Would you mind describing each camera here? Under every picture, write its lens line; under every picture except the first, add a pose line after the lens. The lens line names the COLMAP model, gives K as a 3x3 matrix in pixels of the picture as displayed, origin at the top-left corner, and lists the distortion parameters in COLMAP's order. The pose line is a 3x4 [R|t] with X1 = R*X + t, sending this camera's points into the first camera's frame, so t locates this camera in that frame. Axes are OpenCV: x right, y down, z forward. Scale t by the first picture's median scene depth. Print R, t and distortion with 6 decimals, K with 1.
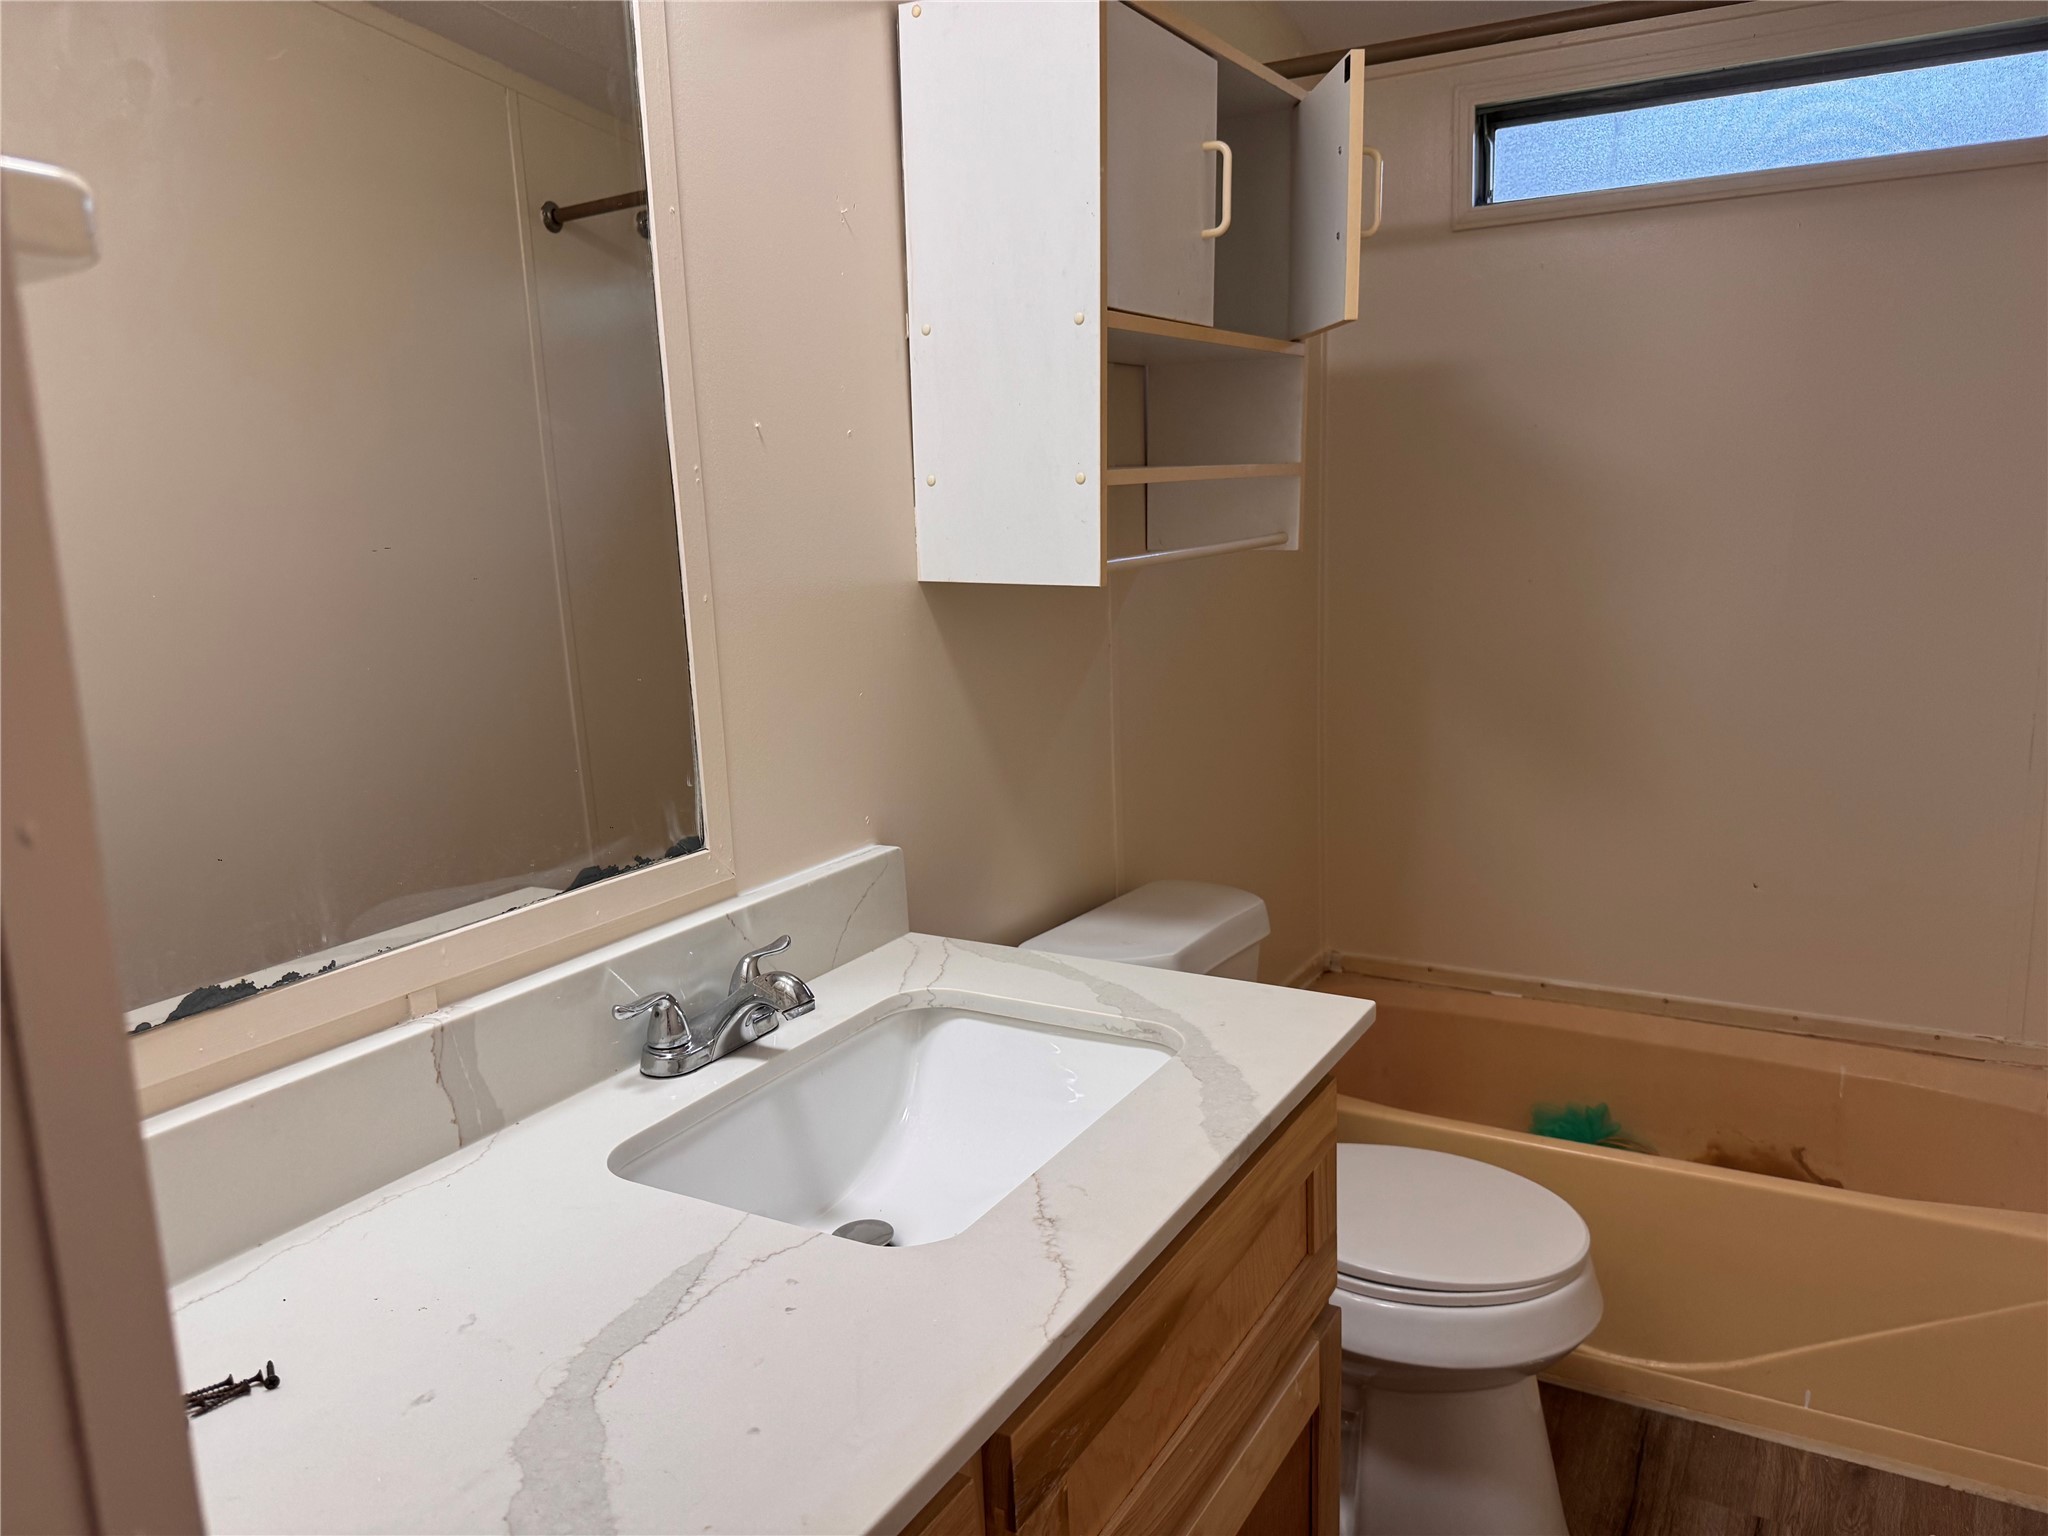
lens RADIAL K [[1464.5, 0, 1014.7], [0, 1464.5, 776.5], [0, 0, 1]] dist [0.071273, -0.002622]
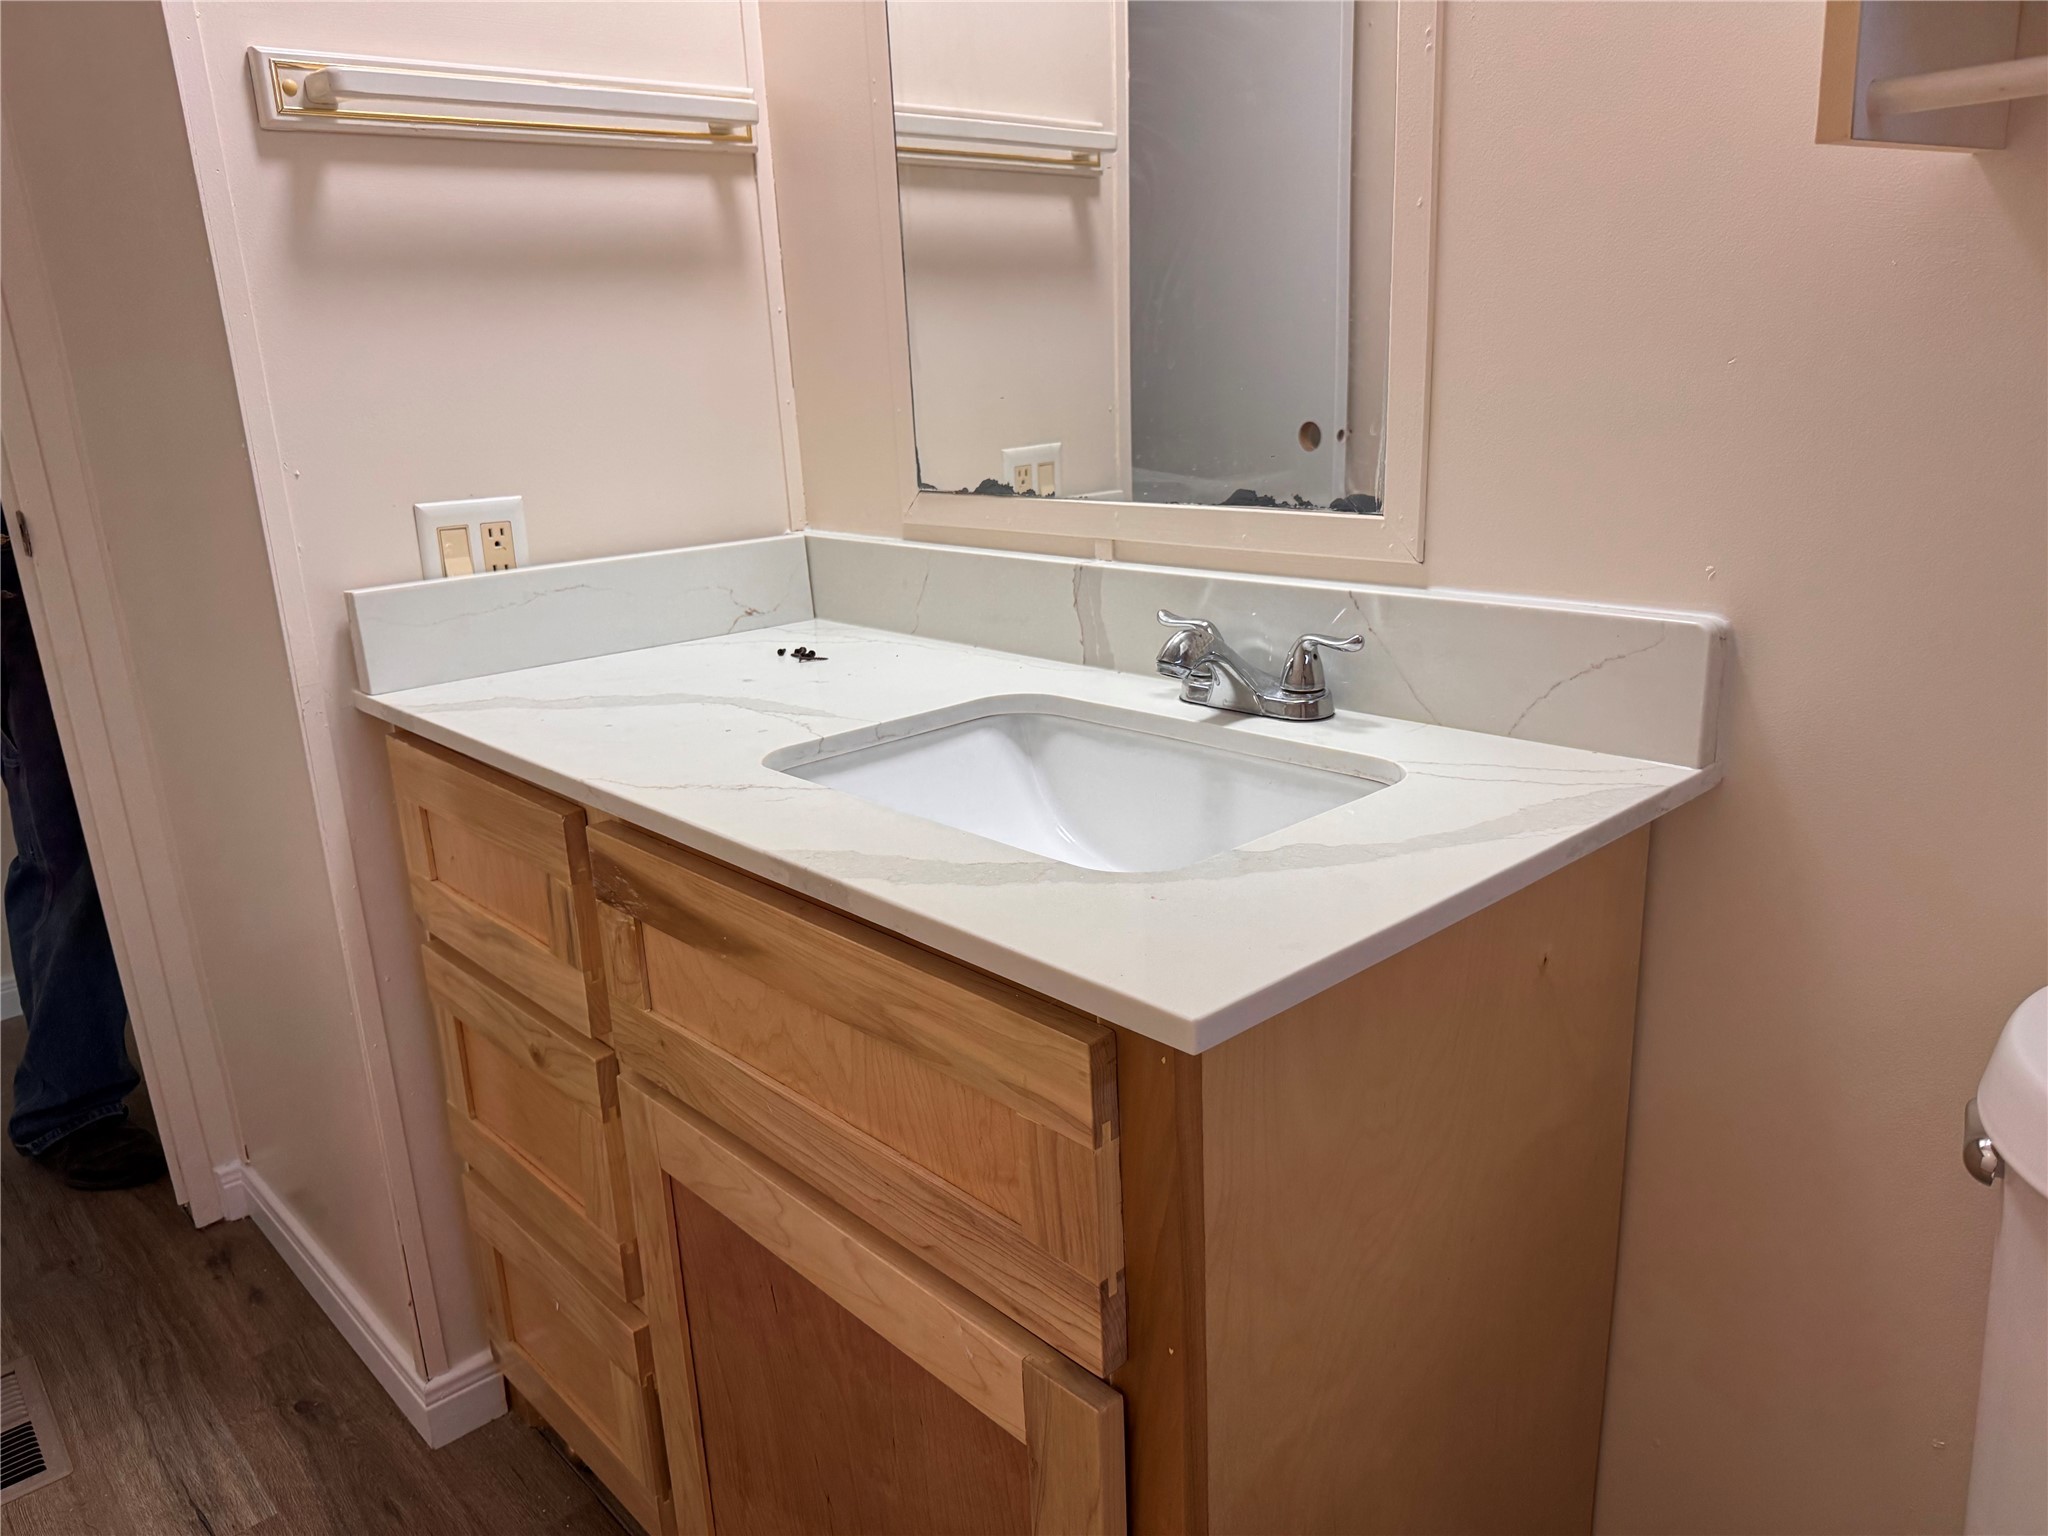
lens RADIAL K [[1464.5, 0, 1014.7], [0, 1464.5, 776.5], [0, 0, 1]] dist [0.071273, -0.002622]
pose [[-0.294389, 0.315721, -0.902028, 0.722563], [-0.120928, 0.923962, 0.362865, -0.102952], [0.948004, 0.215904, -0.233825, 1.091975]]
